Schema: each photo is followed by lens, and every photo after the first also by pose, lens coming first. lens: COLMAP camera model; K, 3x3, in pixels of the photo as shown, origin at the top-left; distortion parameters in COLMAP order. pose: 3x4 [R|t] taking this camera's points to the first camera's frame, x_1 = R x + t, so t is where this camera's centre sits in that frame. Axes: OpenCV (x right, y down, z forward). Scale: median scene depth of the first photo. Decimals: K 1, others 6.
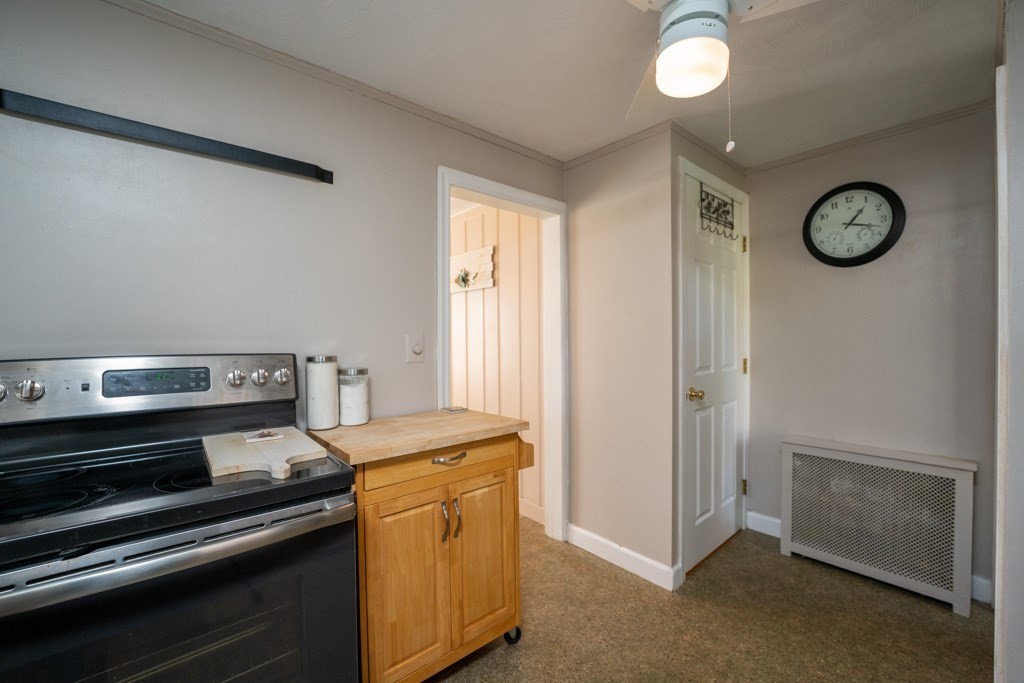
lens RADIAL K [[411.4, 0, 517.5], [0, 411.4, 341.8], [0, 0, 1]] dist [-0.028126, 0.002292]
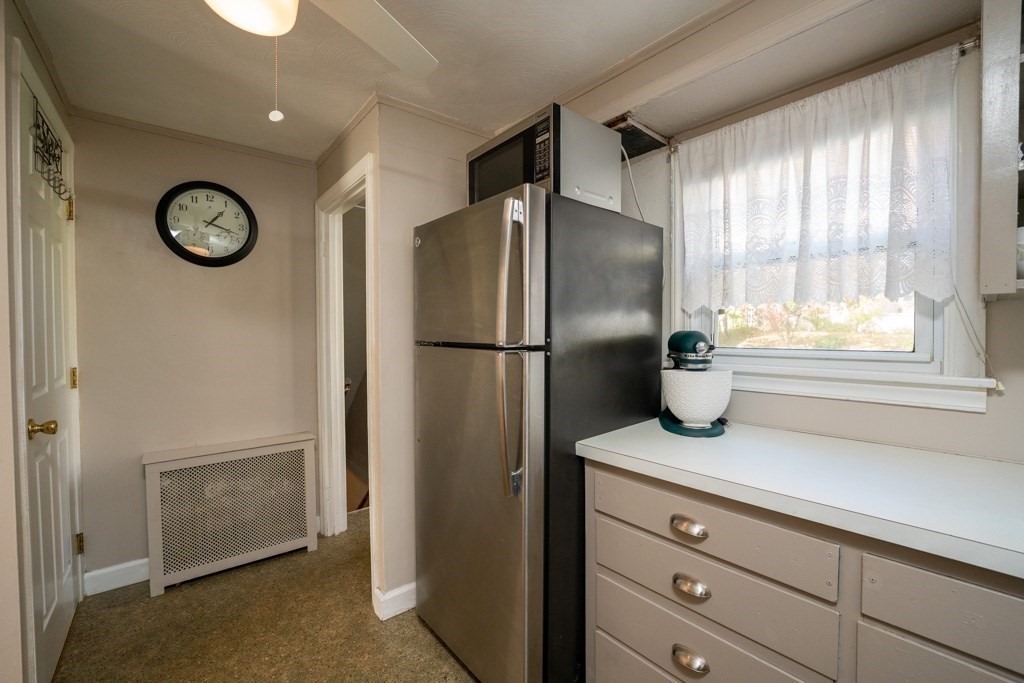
lens RADIAL K [[411.4, 0, 513.1], [0, 411.4, 344.1], [0, 0, 1]] dist [-0.028126, 0.002292]
pose [[0.021517, -0.015943, 0.999641, -0.158968], [0.011822, 0.999807, 0.015692, -0.003393], [-0.999699, 0.011480, 0.021701, 0.245102]]
